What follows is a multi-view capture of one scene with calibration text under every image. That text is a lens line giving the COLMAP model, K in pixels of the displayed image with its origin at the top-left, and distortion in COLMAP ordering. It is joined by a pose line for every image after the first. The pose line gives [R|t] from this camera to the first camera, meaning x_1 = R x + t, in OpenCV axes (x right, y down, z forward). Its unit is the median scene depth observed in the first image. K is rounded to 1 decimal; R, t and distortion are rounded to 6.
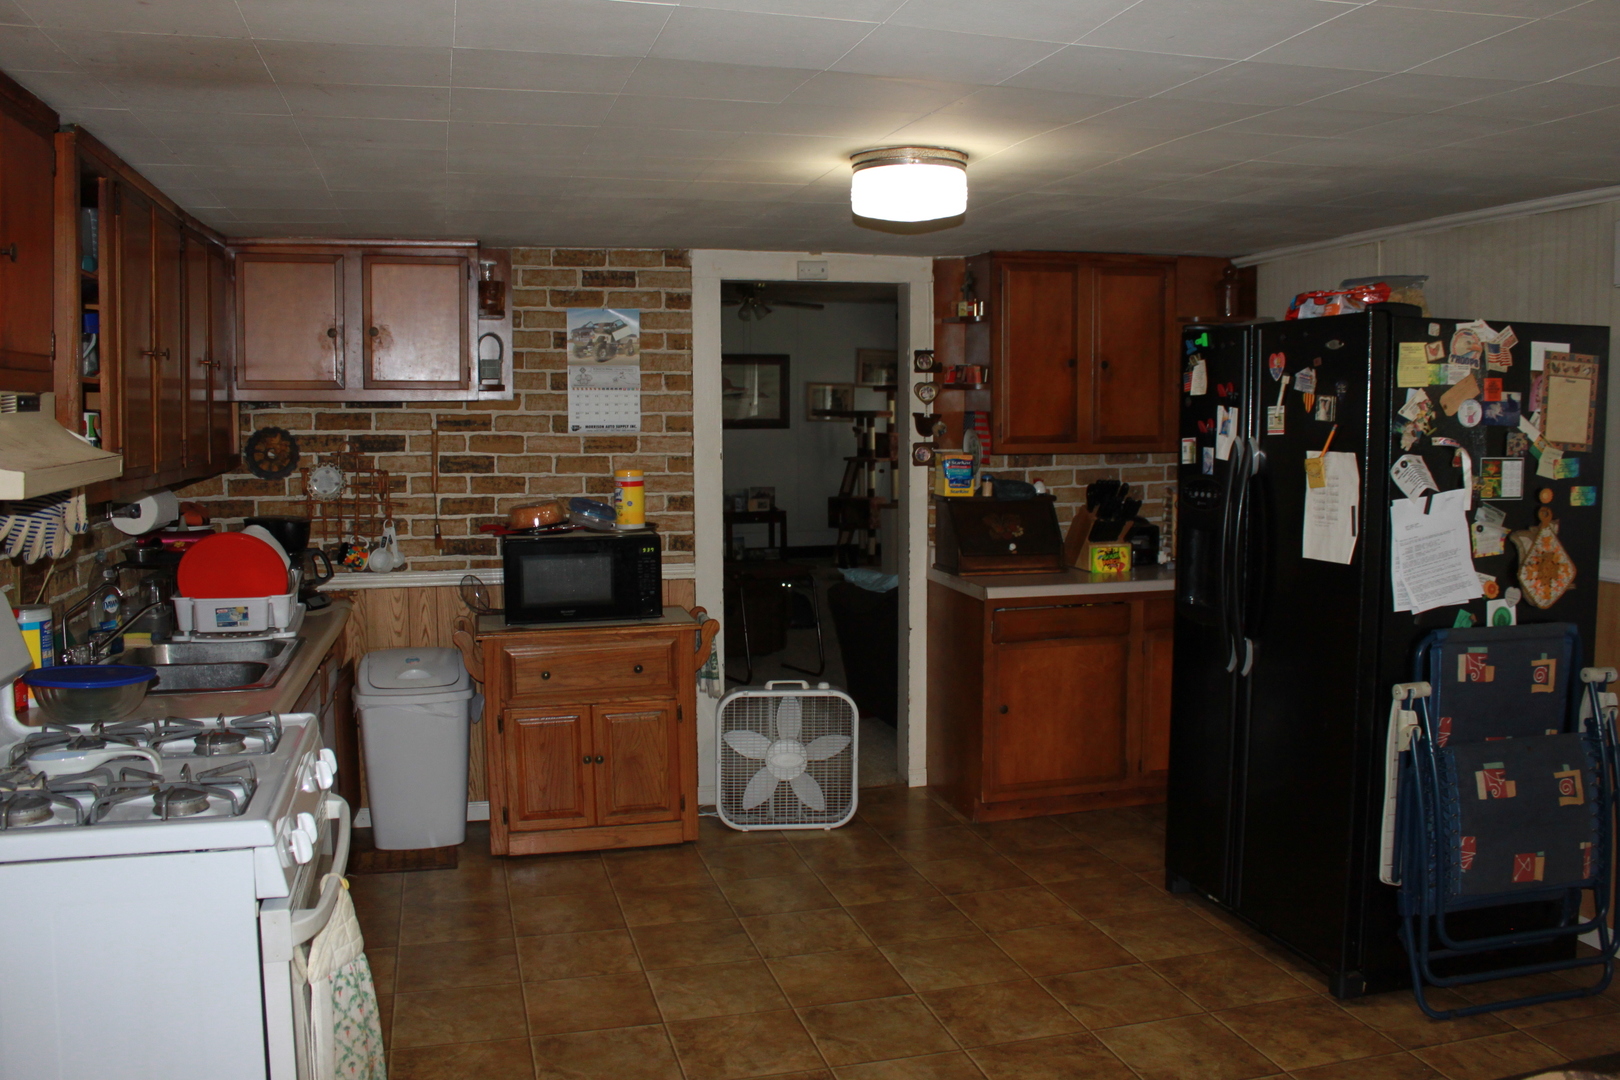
lens RADIAL K [[1378.3, 0, 814.1], [0, 1378.3, 534.7], [0, 0, 1]] dist [-0.003286, -0.000712]
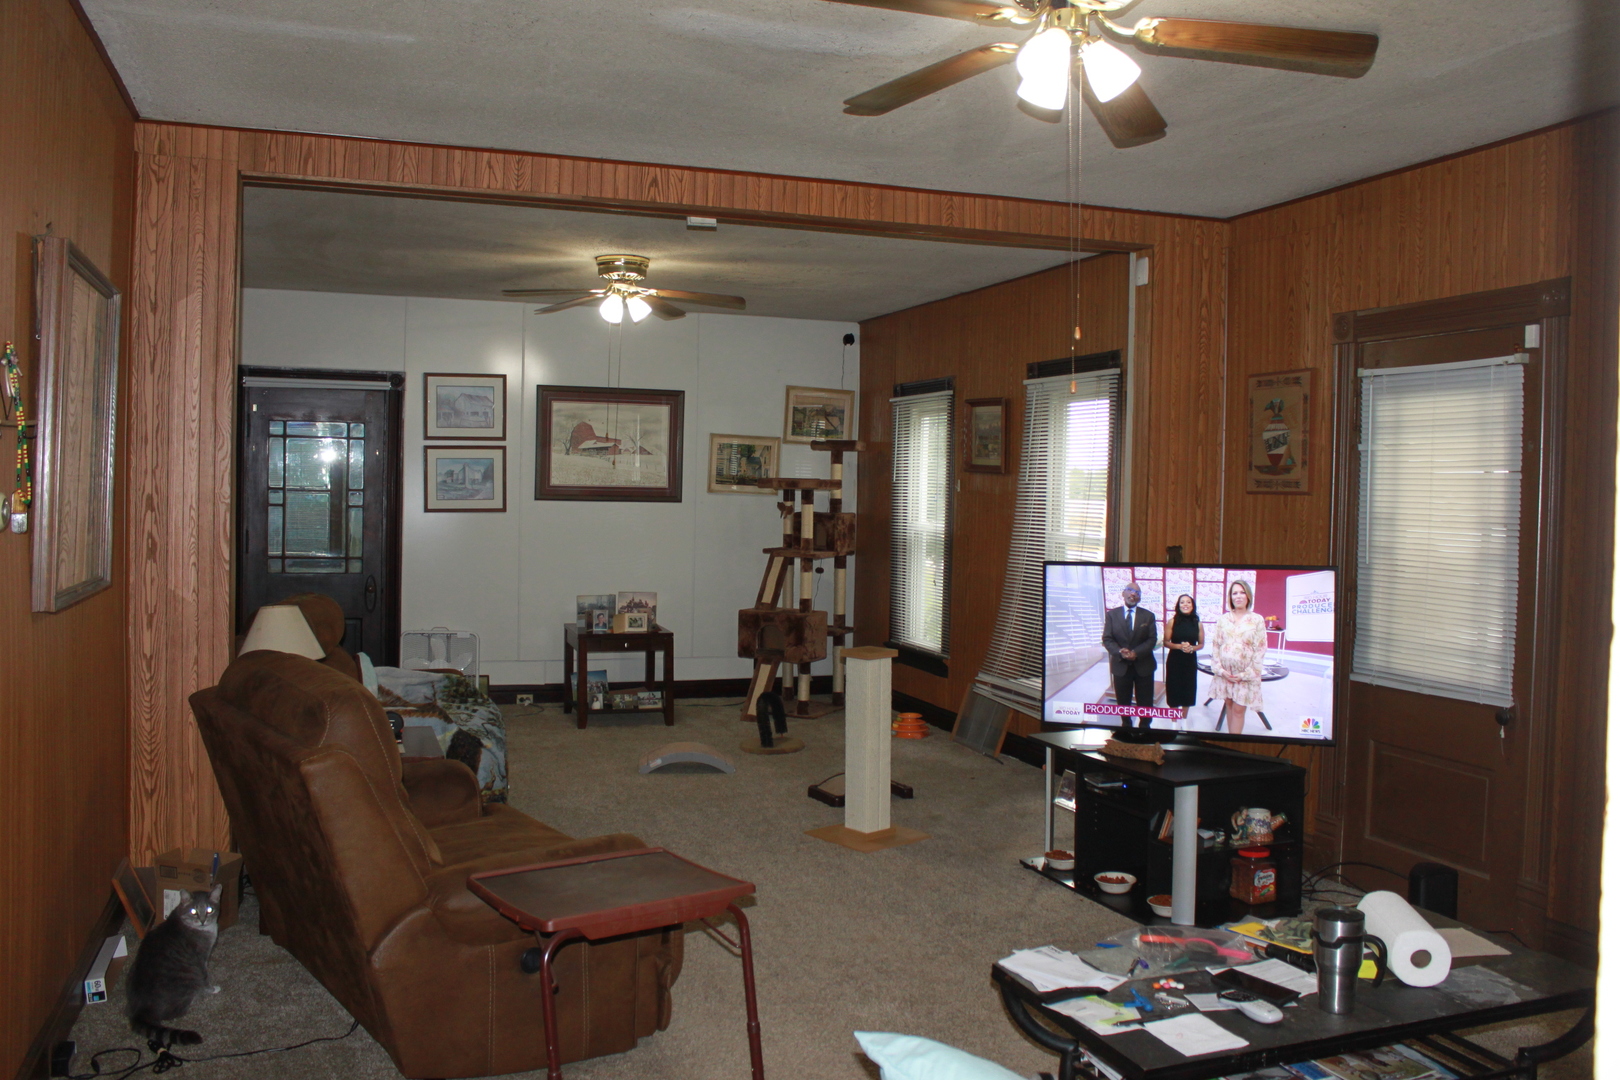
lens RADIAL K [[1378.3, 0, 805.5], [0, 1378.3, 532.1], [0, 0, 1]] dist [-0.003286, -0.000712]
pose [[0.996660, 0.023813, 0.078118, -0.010192], [-0.019972, 0.998571, -0.049577, -0.032181], [-0.079187, 0.047851, 0.995711, 0.348789]]
